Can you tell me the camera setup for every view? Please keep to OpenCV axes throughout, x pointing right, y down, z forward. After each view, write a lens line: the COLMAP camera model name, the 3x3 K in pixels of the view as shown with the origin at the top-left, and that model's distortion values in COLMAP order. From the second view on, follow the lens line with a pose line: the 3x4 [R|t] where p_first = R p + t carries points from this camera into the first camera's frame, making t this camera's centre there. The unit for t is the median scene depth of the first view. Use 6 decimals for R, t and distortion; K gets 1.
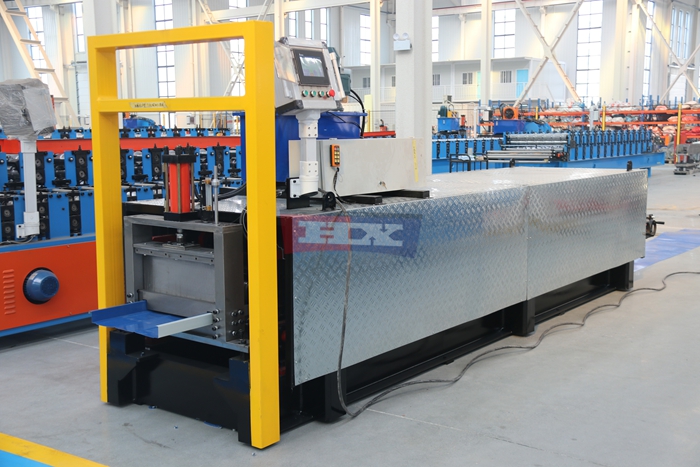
lens RADIAL K [[842.5, 0, 350.0], [0, 842.5, 233.5], [0, 0, 1]] dist [0.086621, -0.003907]
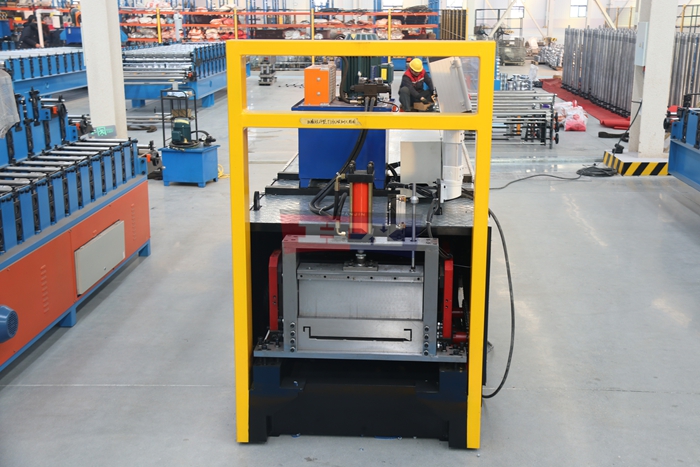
lens RADIAL K [[919.1, 0, 350.0], [0, 919.1, 233.5], [0, 0, 1]] dist [0.107711, 0.006863]
pose [[0.834028, -0.126981, 0.536911, -0.672244], [0.068617, 0.989472, 0.127424, -0.137173], [-0.547439, -0.069433, 0.833960, 0.121302]]
